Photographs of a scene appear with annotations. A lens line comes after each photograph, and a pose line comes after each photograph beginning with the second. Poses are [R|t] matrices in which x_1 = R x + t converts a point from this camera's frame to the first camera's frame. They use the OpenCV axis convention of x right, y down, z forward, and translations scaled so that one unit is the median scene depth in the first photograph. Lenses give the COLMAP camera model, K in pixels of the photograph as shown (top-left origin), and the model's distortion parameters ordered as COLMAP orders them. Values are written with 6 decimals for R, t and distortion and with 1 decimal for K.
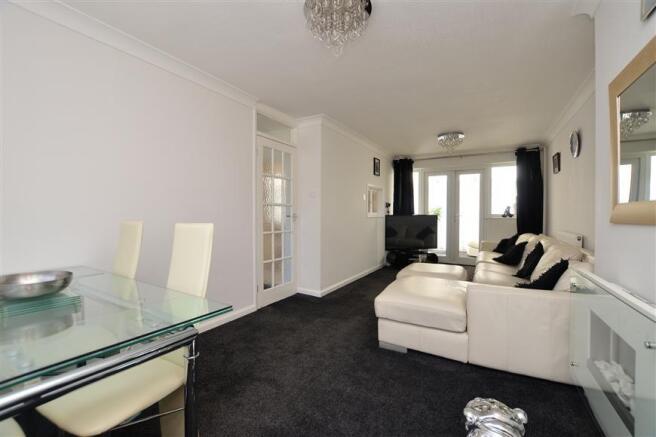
lens RADIAL K [[293.0, 0, 326.9], [0, 293.0, 217.0], [0, 0, 1]] dist [-0.018421, 0.000356]
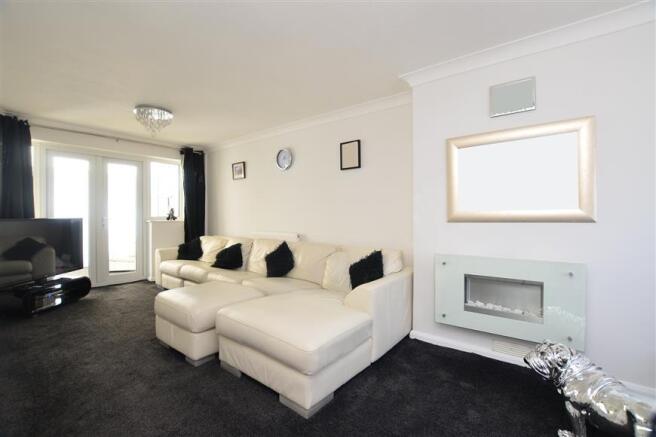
lens RADIAL K [[293.0, 0, 328.0], [0, 293.0, 215.8], [0, 0, 1]] dist [-0.018421, 0.000356]
pose [[0.135762, -0.004137, 0.990733, -0.204172], [0.009589, 0.999950, 0.002862, -0.009315], [-0.990695, 0.009111, 0.135795, 0.372232]]
